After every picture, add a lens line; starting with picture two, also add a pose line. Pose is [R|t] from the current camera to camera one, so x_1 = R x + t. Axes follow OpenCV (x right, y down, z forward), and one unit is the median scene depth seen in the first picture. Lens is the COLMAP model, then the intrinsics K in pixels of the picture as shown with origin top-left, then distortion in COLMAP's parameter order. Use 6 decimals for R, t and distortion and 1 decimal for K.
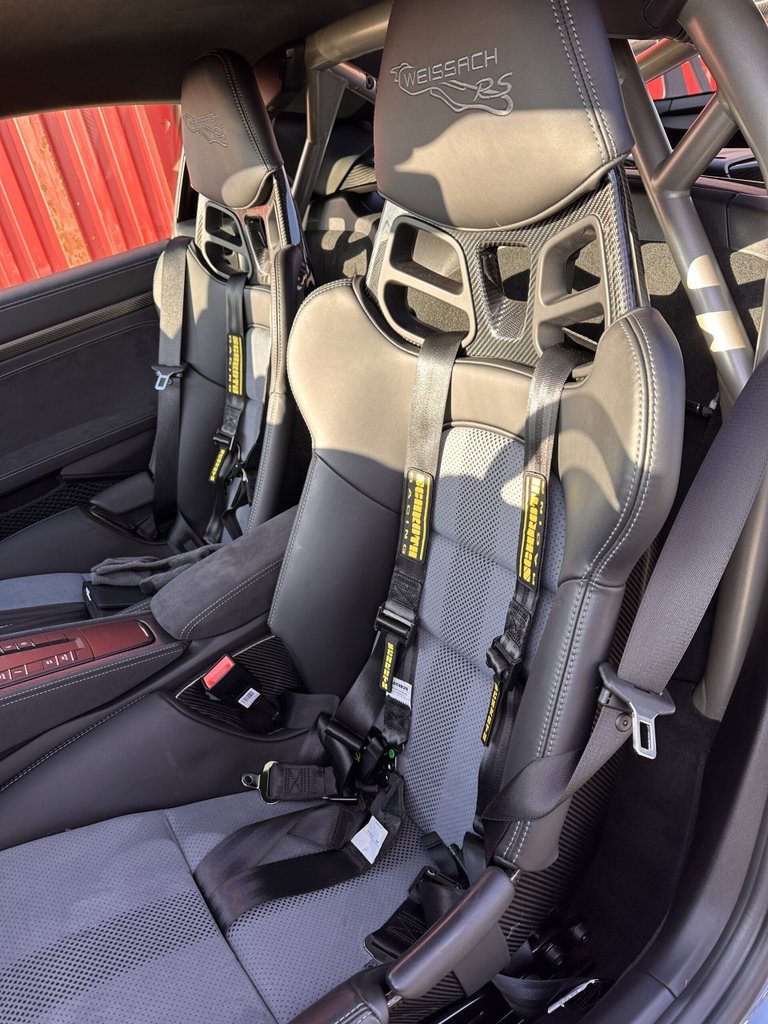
lens RADIAL K [[734.9, 0, 394.0], [0, 734.9, 517.9], [0, 0, 1]] dist [0.048691, -0.074692]
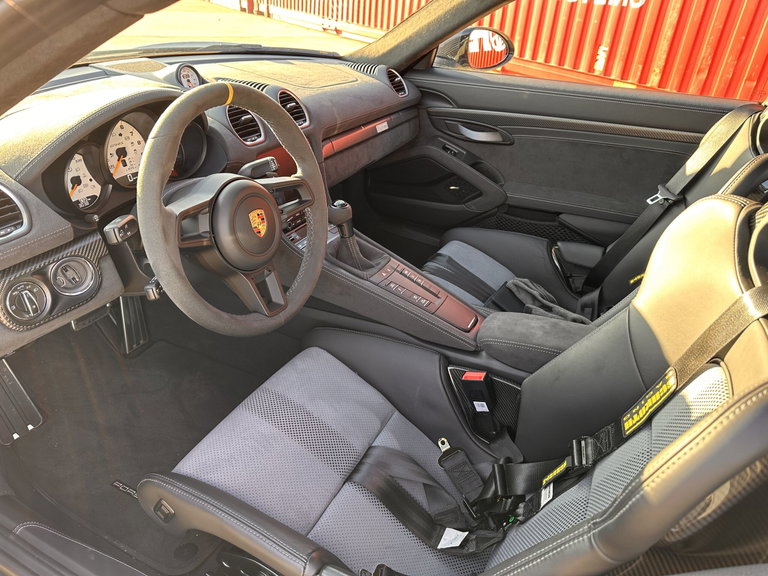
lens RADIAL K [[551.2, 0, 381.7], [0, 551.2, 287.3], [0, 0, 1]] dist [0.048691, -0.074692]
pose [[0.428461, 0.609771, -0.666783, 0.292489], [-0.554685, 0.760038, 0.338624, -0.185361], [0.713264, 0.224768, 0.663878, 0.108034]]
